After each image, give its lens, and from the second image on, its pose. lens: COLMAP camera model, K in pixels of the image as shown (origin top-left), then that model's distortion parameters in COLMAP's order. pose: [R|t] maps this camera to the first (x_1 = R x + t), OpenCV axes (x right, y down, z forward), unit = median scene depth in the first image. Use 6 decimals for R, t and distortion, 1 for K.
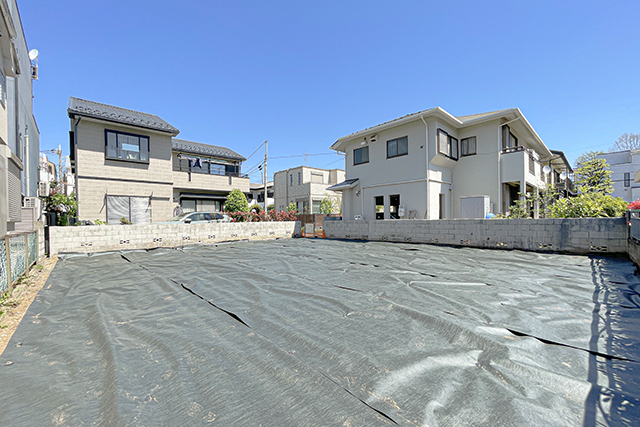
lens RADIAL K [[269.5, 0, 322.4], [0, 269.5, 217.8], [0, 0, 1]] dist [0.009138, -0.001457]
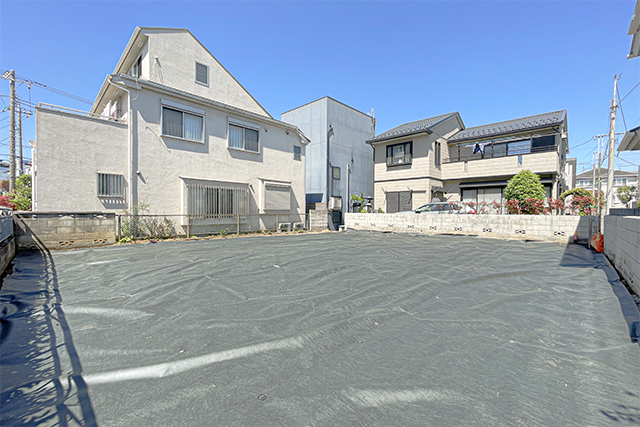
lens RADIAL K [[269.5, 0, 320.8], [0, 269.5, 215.7], [0, 0, 1]] dist [0.009138, -0.001457]
pose [[0.040329, 0.034574, -0.998588, 0.520909], [-0.002218, 0.999402, 0.034512, -0.006662], [0.999184, 0.000823, 0.040382, 0.503424]]
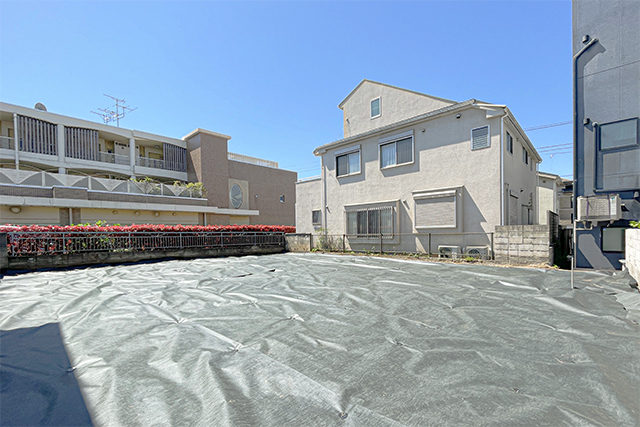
lens RADIAL K [[289.7, 0, 315.4], [0, 289.7, 233.3], [0, 0, 1]] dist [0.015985, -0.001533]
pose [[-0.998980, 0.033467, -0.030317, -0.091521], [0.033584, 0.999430, -0.003359, 0.011993], [0.030188, -0.004374, -0.999535, 1.160181]]
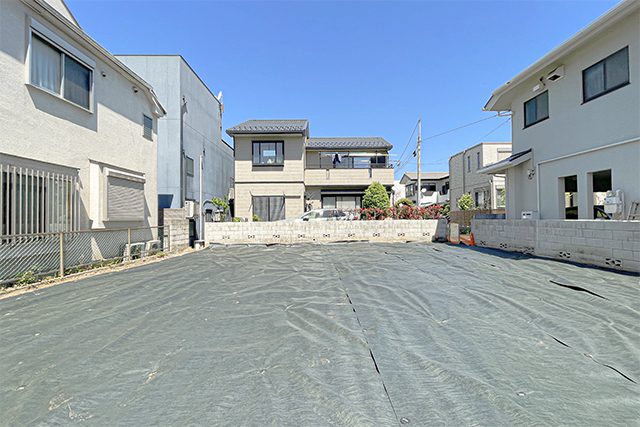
lens RADIAL K [[289.7, 0, 321.3], [0, 289.7, 209.3], [0, 0, 1]] dist [0.015985, -0.001533]
pose [[0.737205, -0.011653, -0.675568, 0.237626], [0.004164, 0.999911, -0.012704, -0.007919], [0.675656, 0.006553, 0.737188, 0.225387]]
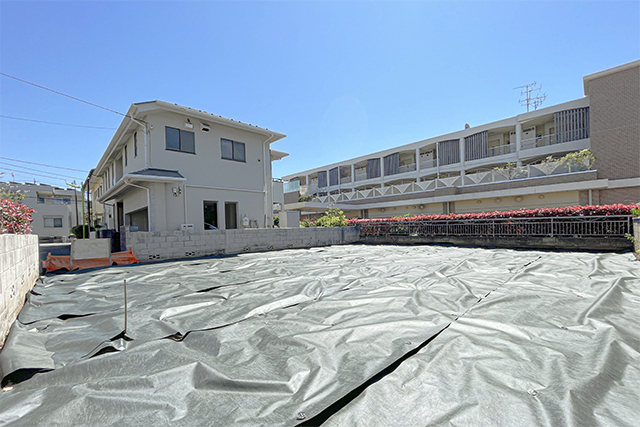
lens RADIAL K [[269.5, 0, 320.9], [0, 269.5, 234.0], [0, 0, 1]] dist [0.009138, -0.001457]
pose [[-0.015148, -0.007276, 0.999859, -0.605504], [0.022678, 0.999714, 0.007619, 0.019938], [-0.999628, 0.022791, -0.014979, 0.674954]]
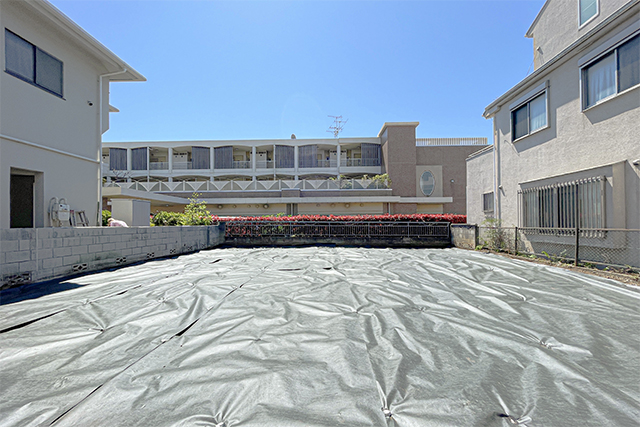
lens RADIAL K [[269.5, 0, 318.8], [0, 269.5, 219.3], [0, 0, 1]] dist [0.009138, -0.001457]
pose [[-0.699250, 0.031353, 0.714189, -0.340912], [0.013037, 0.999431, -0.031110, 0.011433], [-0.714758, -0.012443, -0.699261, 0.914129]]
